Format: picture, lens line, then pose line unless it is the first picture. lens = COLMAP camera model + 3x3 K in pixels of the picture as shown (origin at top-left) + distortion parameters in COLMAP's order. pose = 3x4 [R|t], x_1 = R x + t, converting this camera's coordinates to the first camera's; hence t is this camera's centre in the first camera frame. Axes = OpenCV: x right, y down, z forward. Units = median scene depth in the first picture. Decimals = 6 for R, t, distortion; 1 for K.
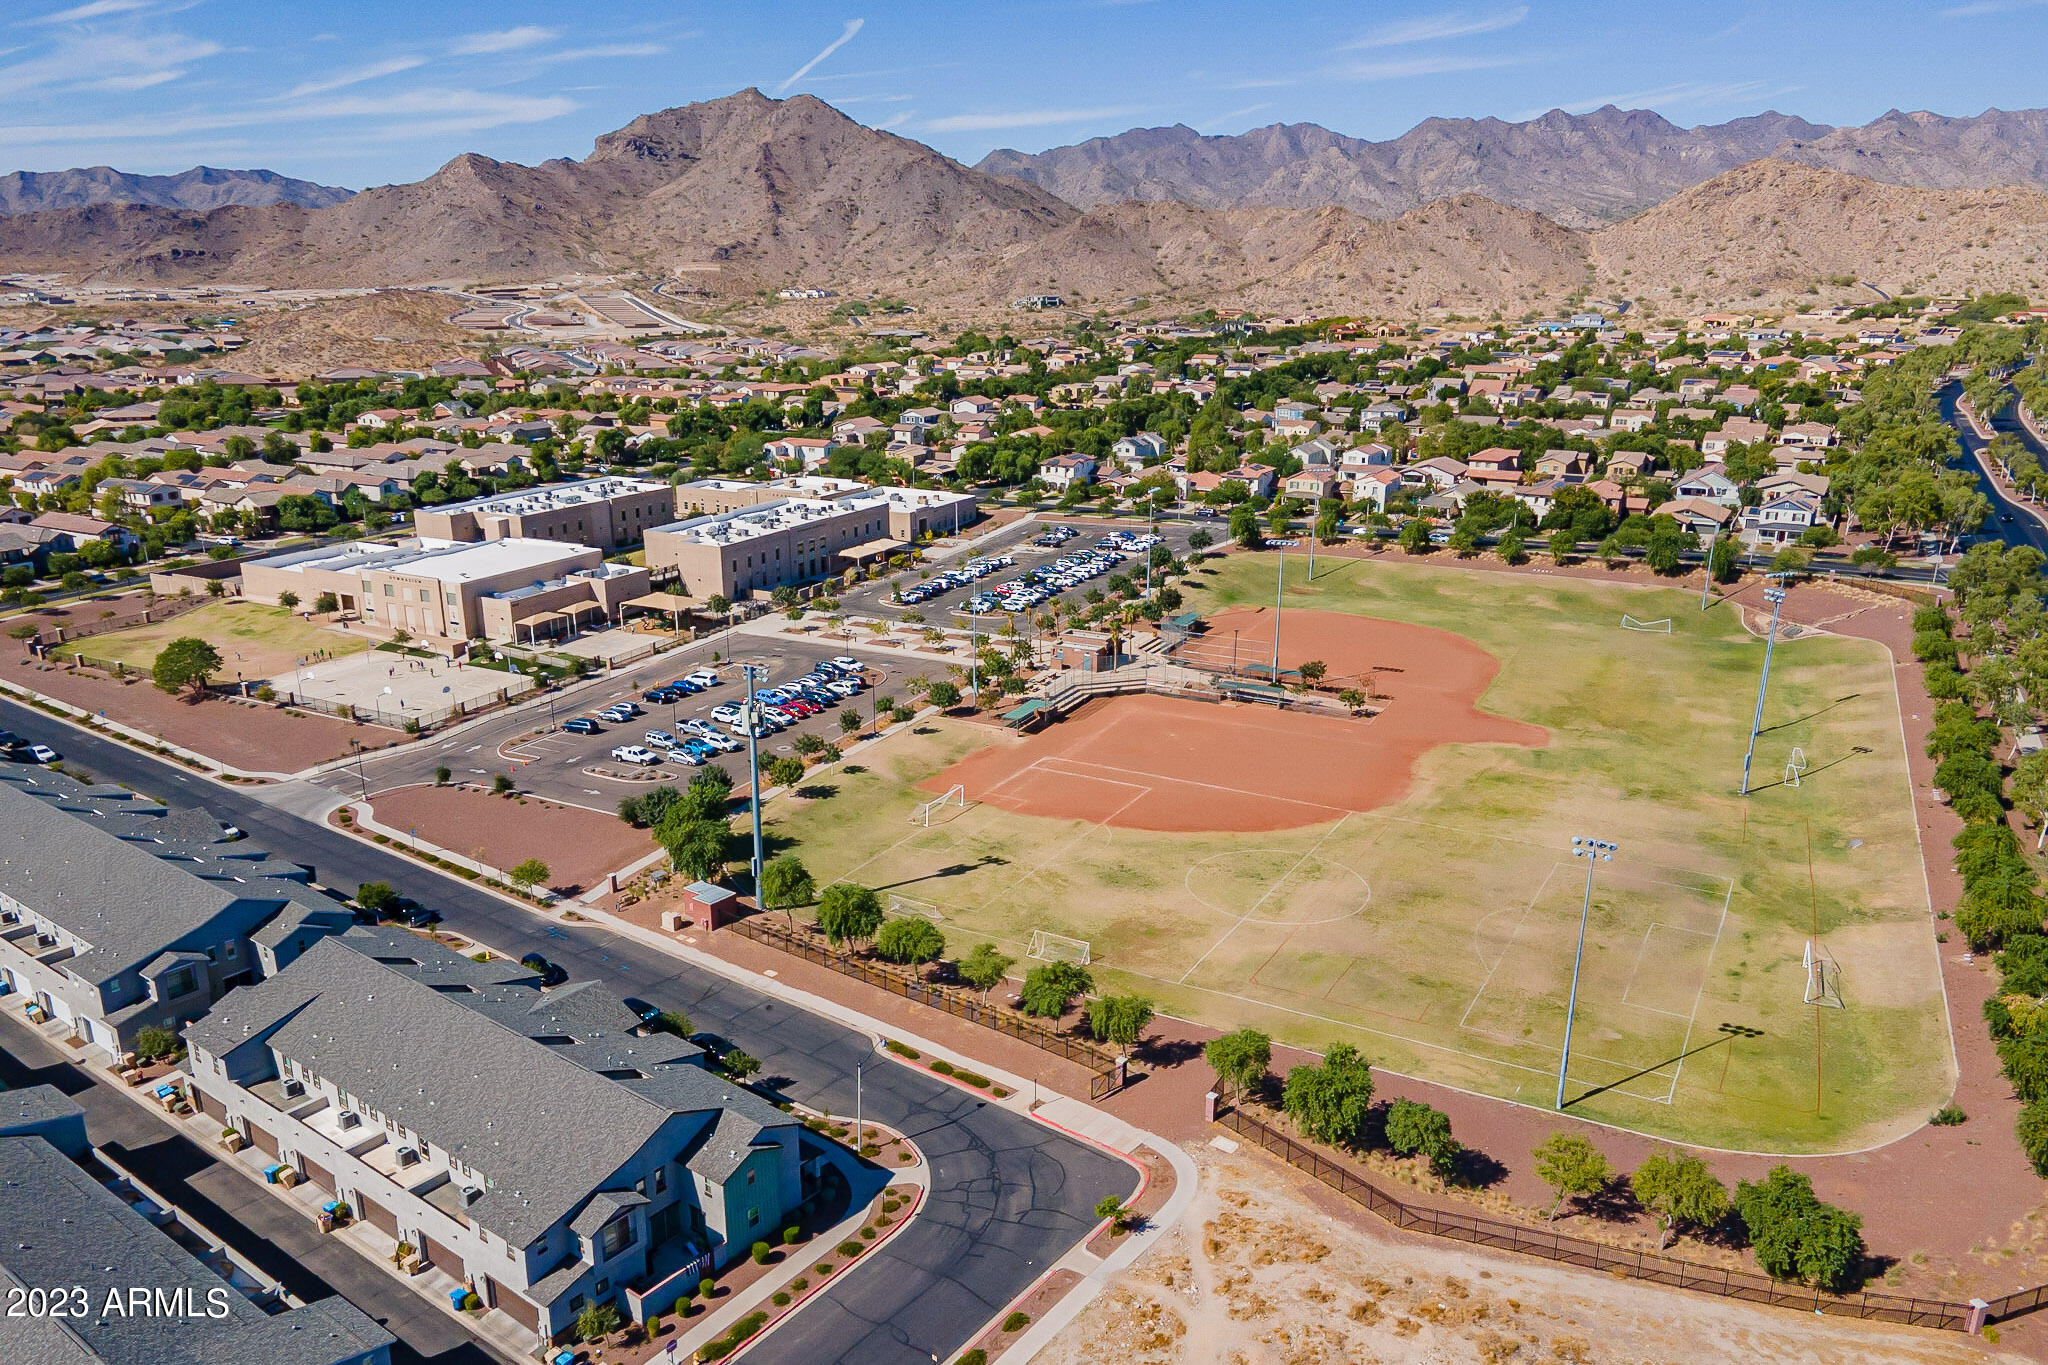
lens RADIAL K [[1493.8, 0, 1033.8], [0, 1493.8, 687.5], [0, 0, 1]] dist [0.034857, 0.007542]
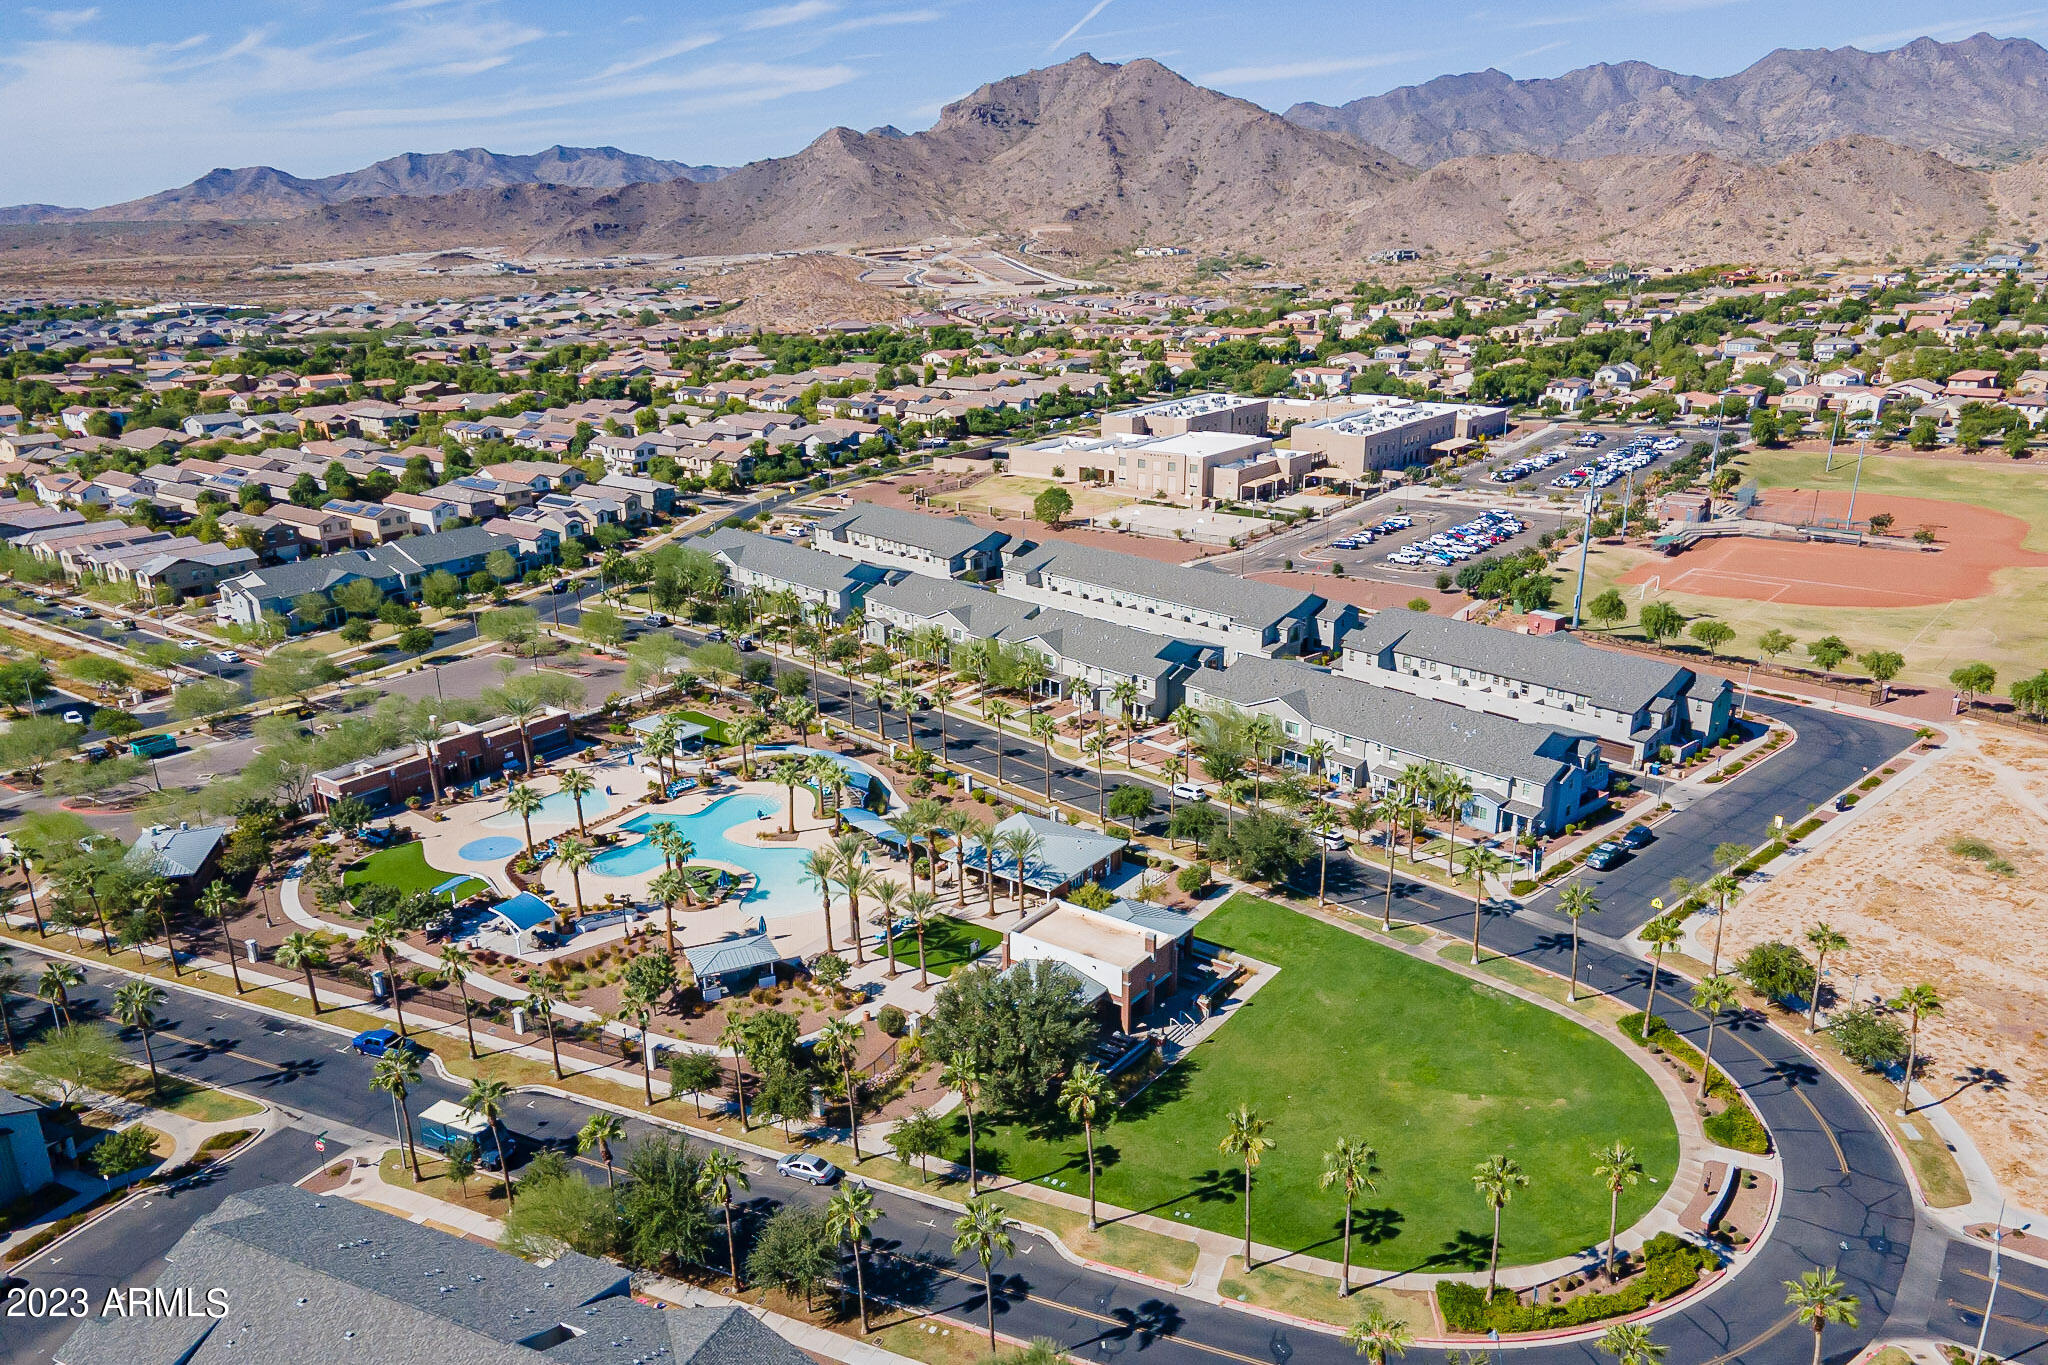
lens RADIAL K [[1493.8, 0, 1029.8], [0, 1493.8, 695.5], [0, 0, 1]] dist [0.034857, 0.007542]
pose [[0.983804, 0.038578, -0.175046, -0.105048], [-0.033240, 0.998892, 0.033326, 0.041248], [0.176137, -0.026968, 0.983996, -0.151478]]
